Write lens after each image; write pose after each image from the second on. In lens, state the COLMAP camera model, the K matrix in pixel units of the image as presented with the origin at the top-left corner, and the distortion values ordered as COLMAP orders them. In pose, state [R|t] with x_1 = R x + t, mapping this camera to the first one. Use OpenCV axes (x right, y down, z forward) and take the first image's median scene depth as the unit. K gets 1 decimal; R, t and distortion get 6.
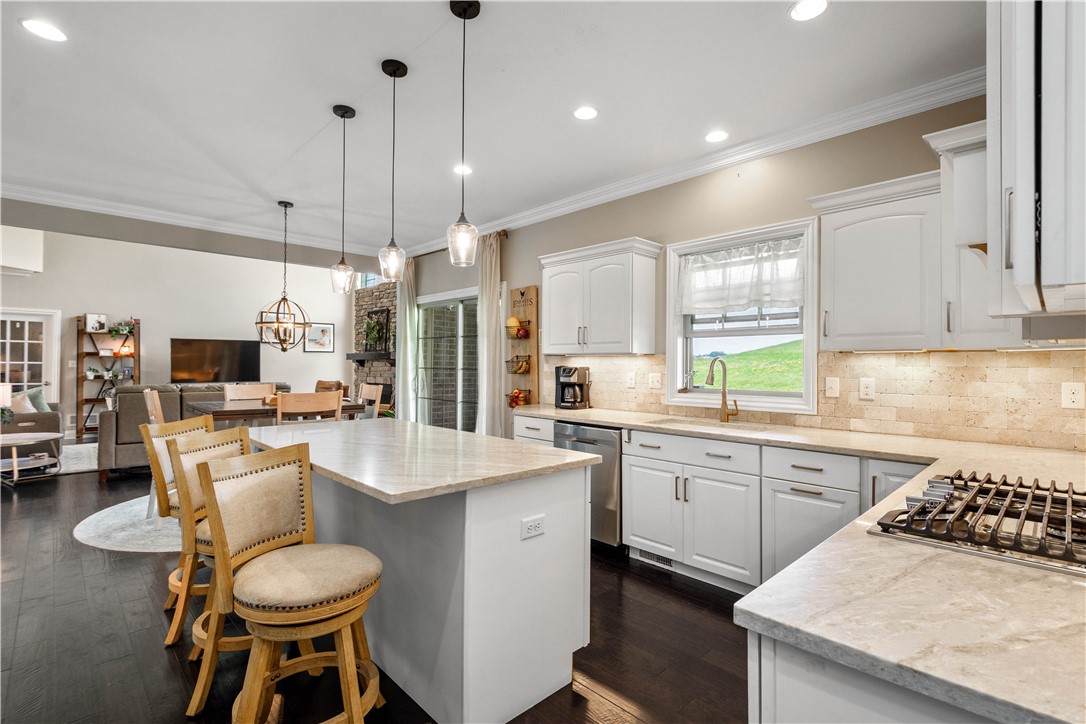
lens RADIAL K [[511.0, 0, 543.0], [0, 511.0, 362.0], [0, 0, 1]] dist [-0.001343, -0.000345]
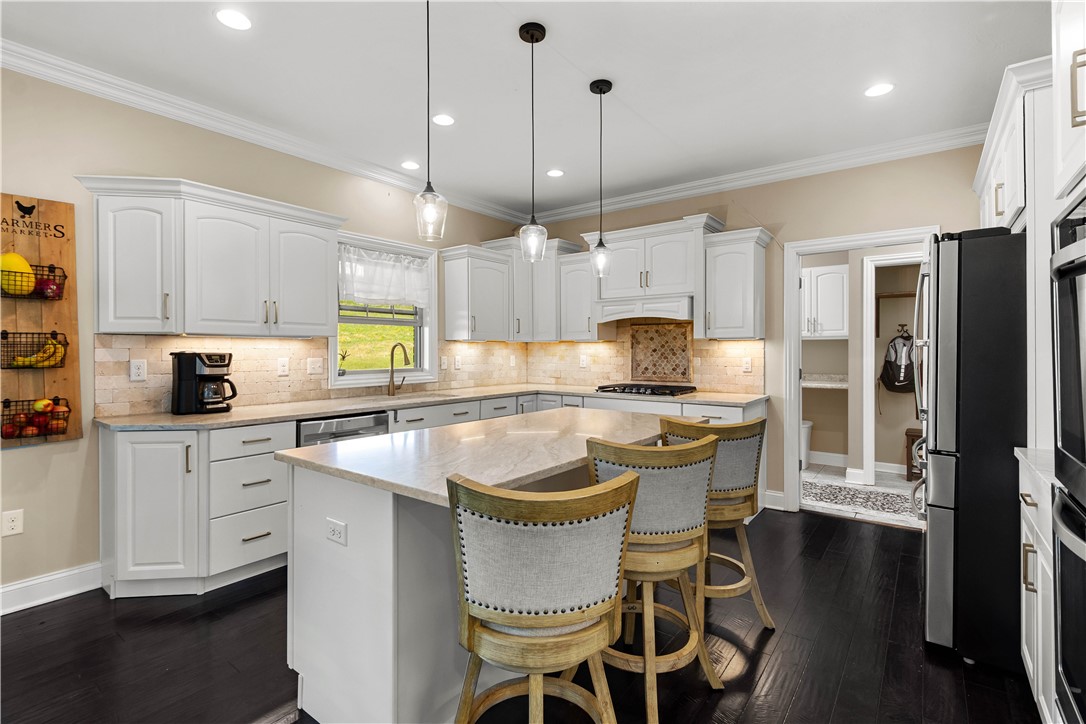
lens RADIAL K [[508.4, 0, 541.0], [0, 508.4, 350.4], [0, 0, 1]] dist [-0.000660, -0.000209]
pose [[-0.152385, -0.008846, 0.988282, -0.347733], [-0.005829, 0.999951, 0.008051, -0.000833], [-0.988304, -0.004534, -0.152429, 0.325381]]
